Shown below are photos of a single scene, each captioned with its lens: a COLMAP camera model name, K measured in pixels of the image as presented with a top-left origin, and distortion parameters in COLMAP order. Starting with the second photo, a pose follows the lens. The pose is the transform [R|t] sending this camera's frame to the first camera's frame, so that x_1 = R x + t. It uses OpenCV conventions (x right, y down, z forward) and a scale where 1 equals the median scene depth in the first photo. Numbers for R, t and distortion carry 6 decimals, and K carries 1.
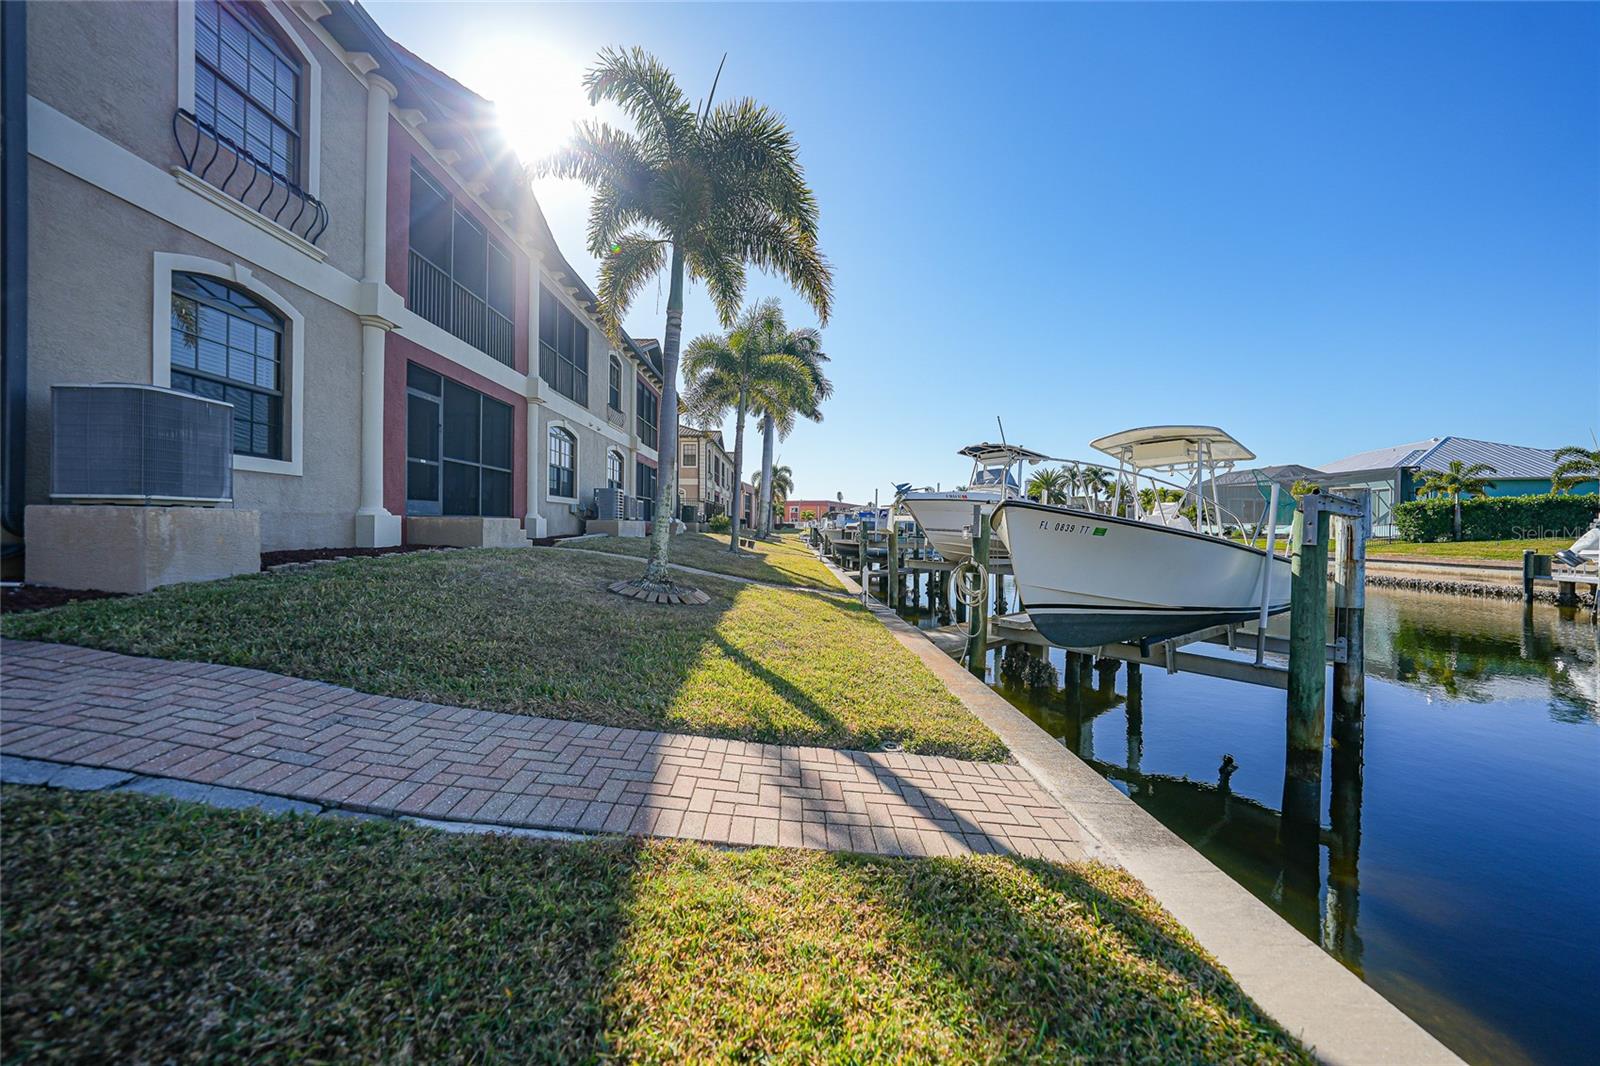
lens RADIAL K [[542.3, 0, 818.0], [0, 542.3, 529.7], [0, 0, 1]] dist [-0.027443, 0.007116]
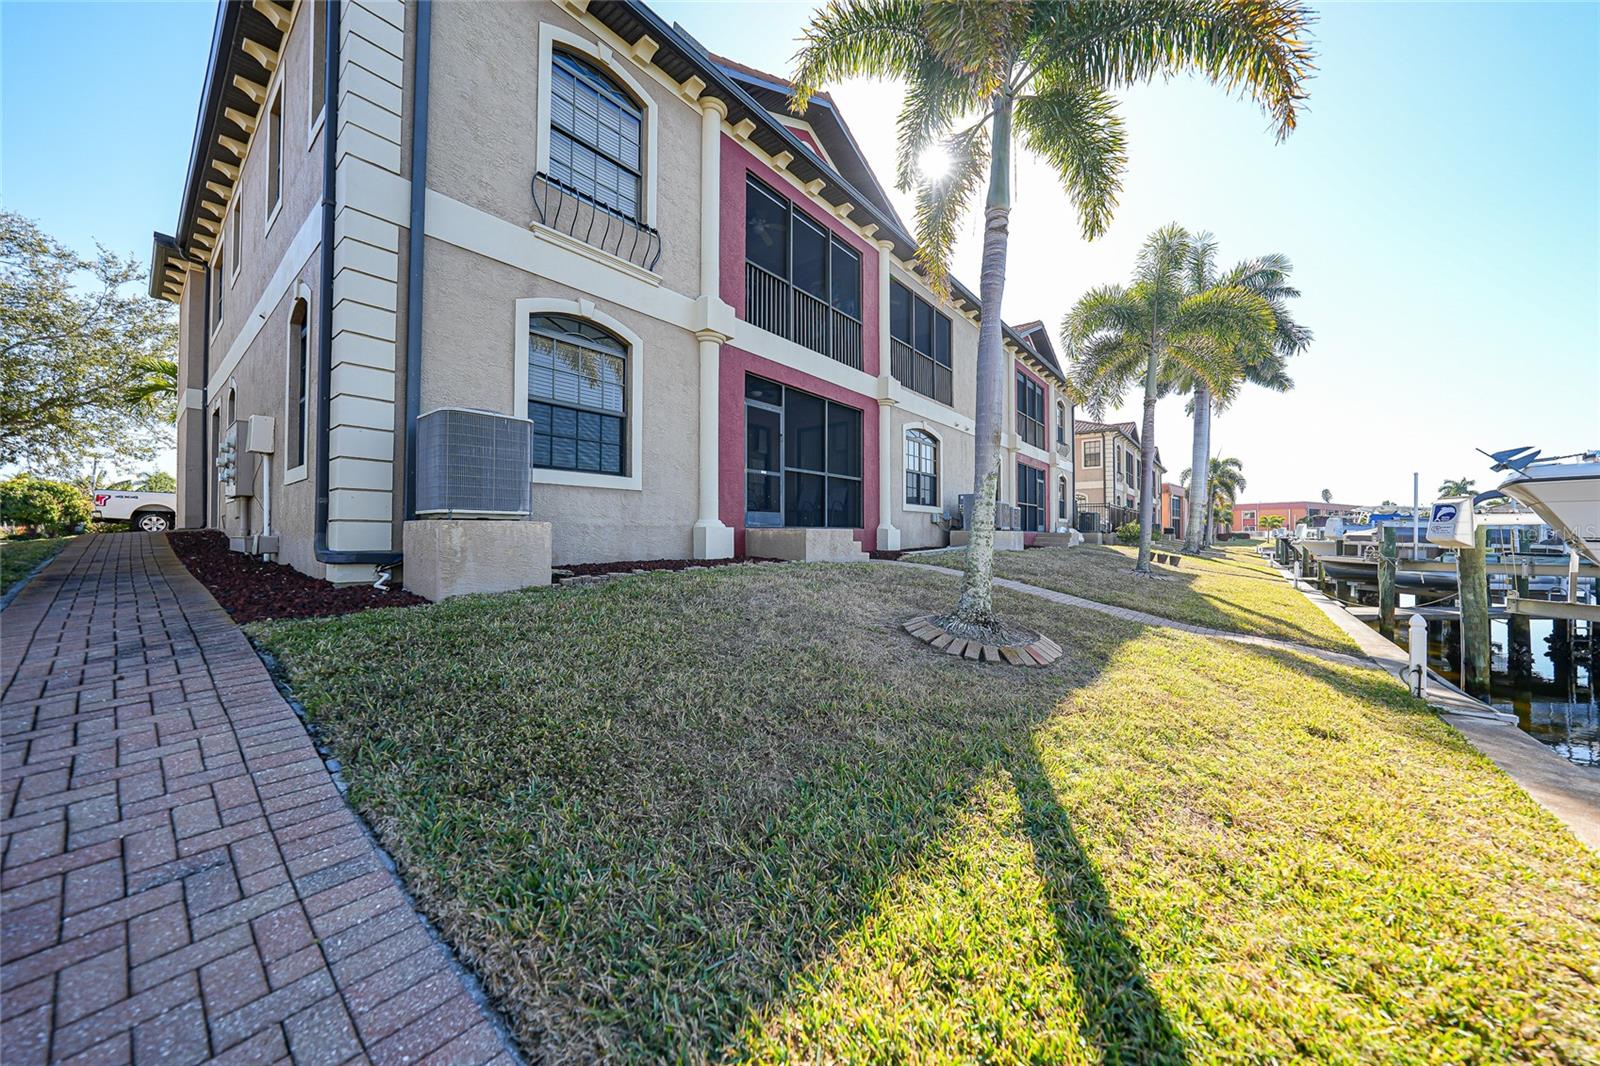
lens RADIAL K [[542.3, 0, 818.0], [0, 542.3, 529.7], [0, 0, 1]] dist [-0.027443, 0.007116]
pose [[0.749401, -0.015080, -0.661945, -0.001933], [0.000854, 0.999762, -0.021810, -0.000207], [0.662116, 0.015779, 0.749235, 0.298033]]
